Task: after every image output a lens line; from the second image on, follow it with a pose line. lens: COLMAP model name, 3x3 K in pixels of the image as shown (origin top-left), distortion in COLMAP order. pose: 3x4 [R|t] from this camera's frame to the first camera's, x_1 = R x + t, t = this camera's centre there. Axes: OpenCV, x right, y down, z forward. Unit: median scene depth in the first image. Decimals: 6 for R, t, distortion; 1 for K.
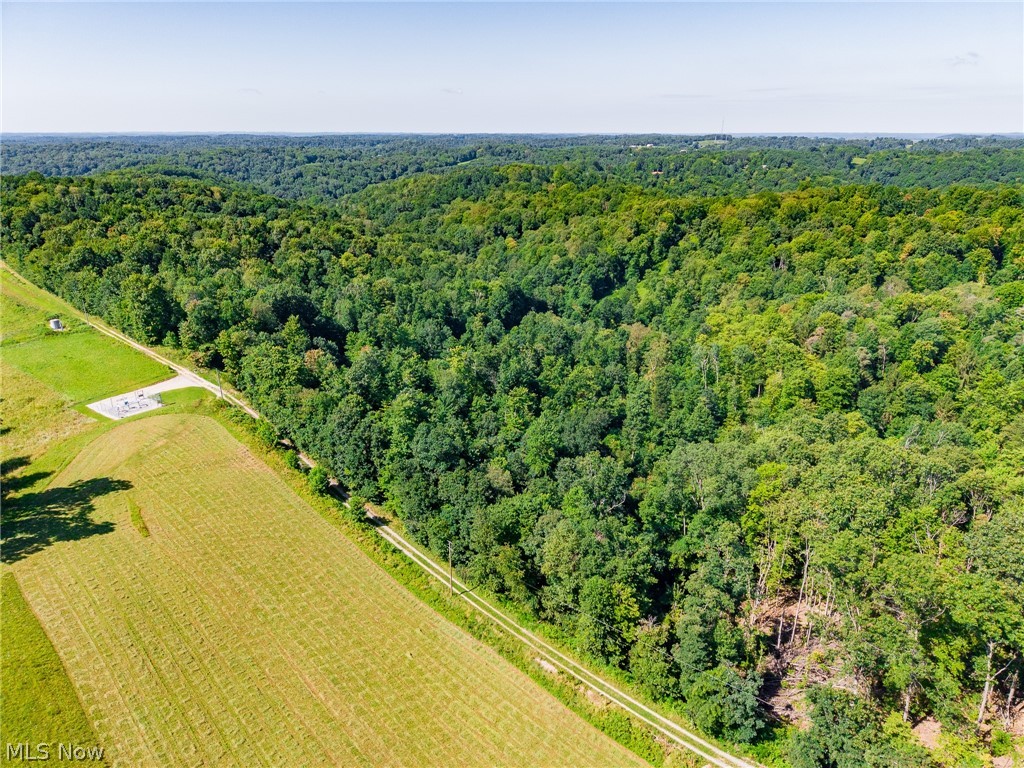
lens RADIAL K [[683.9, 0, 509.3], [0, 683.9, 386.5], [0, 0, 1]] dist [0.040724, -0.044402]
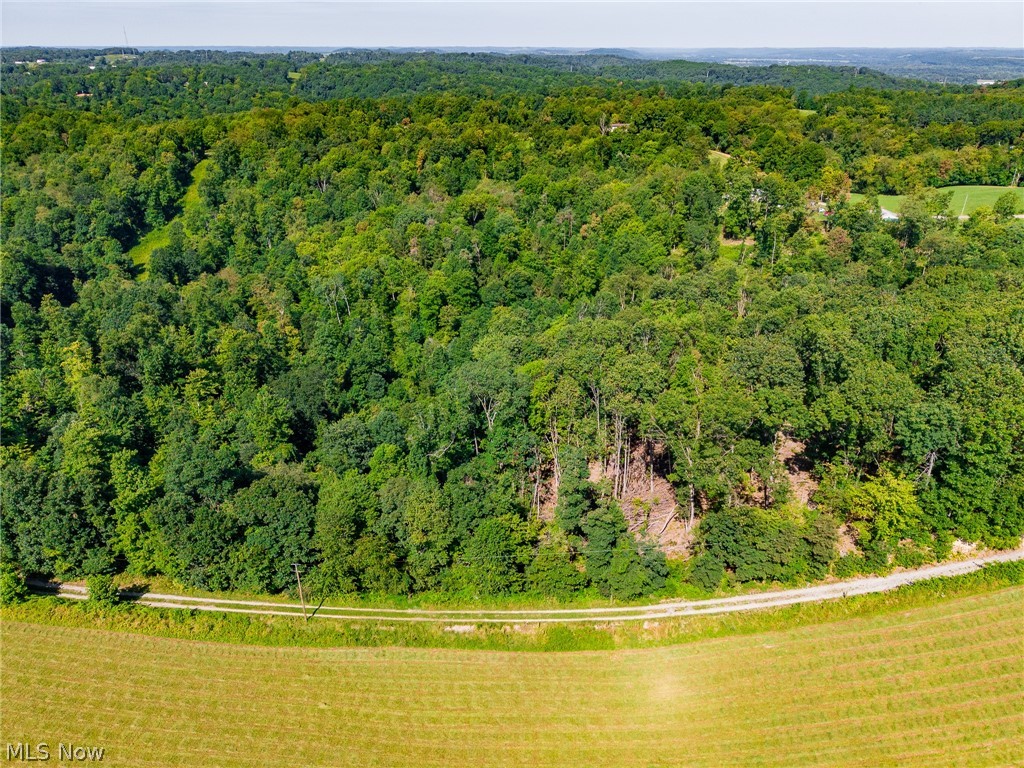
lens RADIAL K [[683.9, 0, 509.3], [0, 683.9, 386.5], [0, 0, 1]] dist [0.040724, -0.044402]
pose [[0.725768, -0.305026, 0.616619, -0.095080], [0.238159, 0.952307, 0.190766, -0.020117], [-0.645399, 0.008401, 0.763799, 0.055416]]
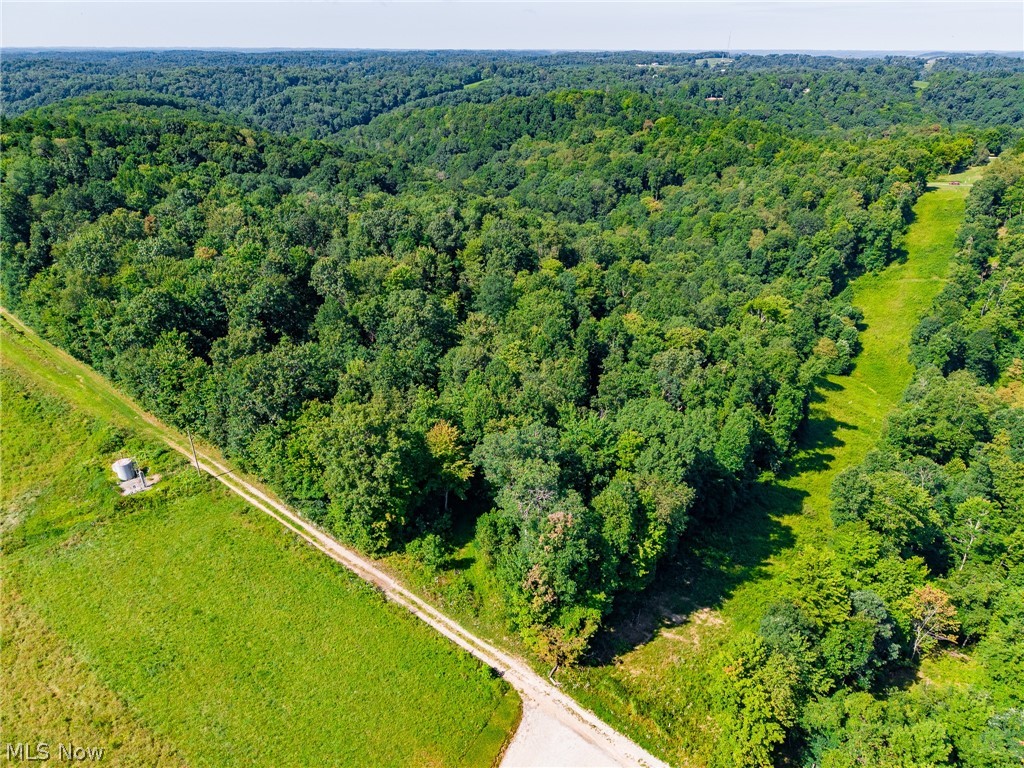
lens RADIAL K [[683.2, 0, 512.0], [0, 683.2, 384.0], [0, 0, 1]] dist [0.035284, -0.030115]
pose [[0.998330, -0.023186, 0.052917, -0.235749], [0.017807, 0.994833, 0.099946, -0.111291], [-0.054961, -0.098837, 0.993585, 0.292101]]
